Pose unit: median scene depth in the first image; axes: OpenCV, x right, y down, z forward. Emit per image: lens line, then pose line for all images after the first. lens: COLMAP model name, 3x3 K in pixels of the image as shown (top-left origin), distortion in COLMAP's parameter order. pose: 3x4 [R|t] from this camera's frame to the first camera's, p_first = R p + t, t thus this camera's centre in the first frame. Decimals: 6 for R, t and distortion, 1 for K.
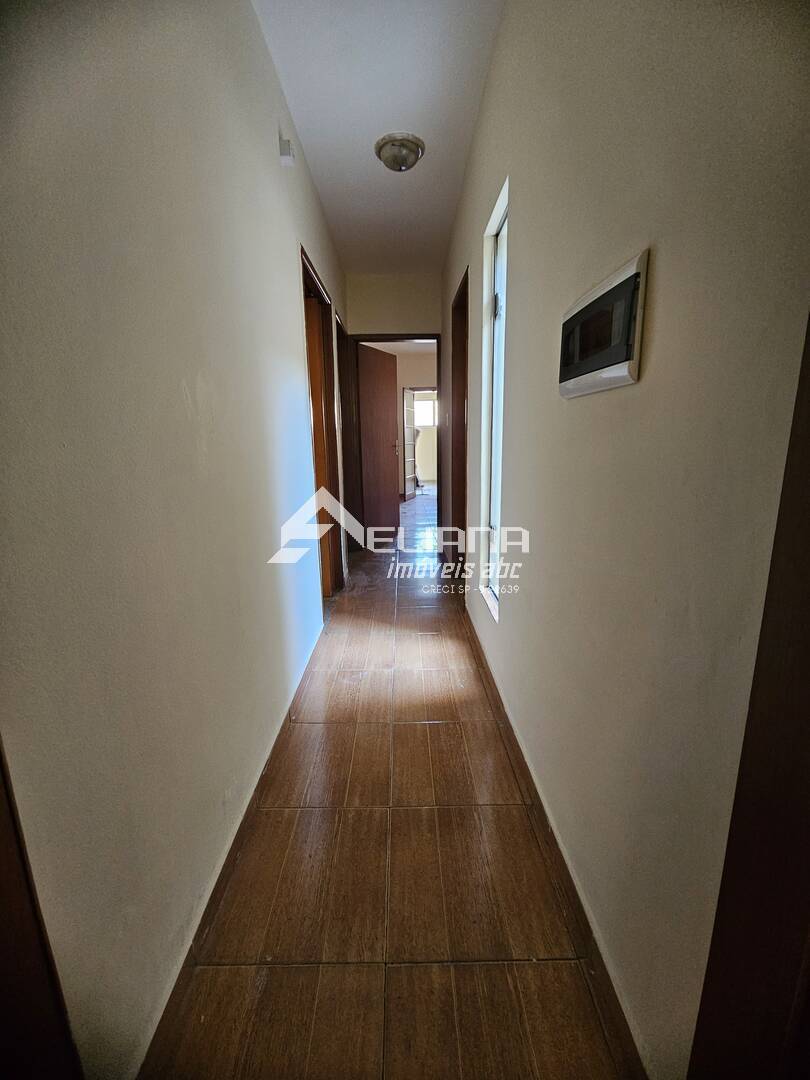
lens RADIAL K [[443.9, 0, 408.5], [0, 443.9, 535.0], [0, 0, 1]] dist [-0.000485, 0.000611]
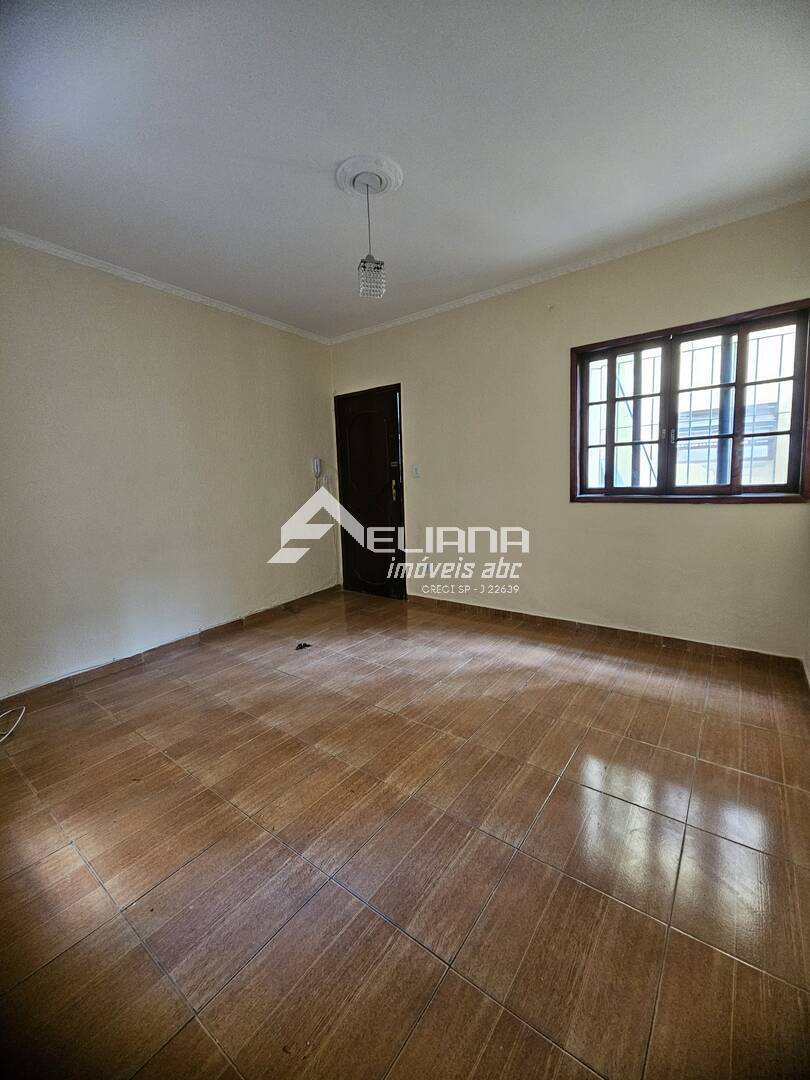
lens RADIAL K [[443.9, 0, 404.4], [0, 443.9, 539.4], [0, 0, 1]] dist [-0.000485, 0.000611]
pose [[0.779308, 0.061874, -0.623579, 0.474033], [-0.107610, 0.993545, -0.035900, -0.031301], [0.617333, 0.095081, 0.780935, -0.023475]]
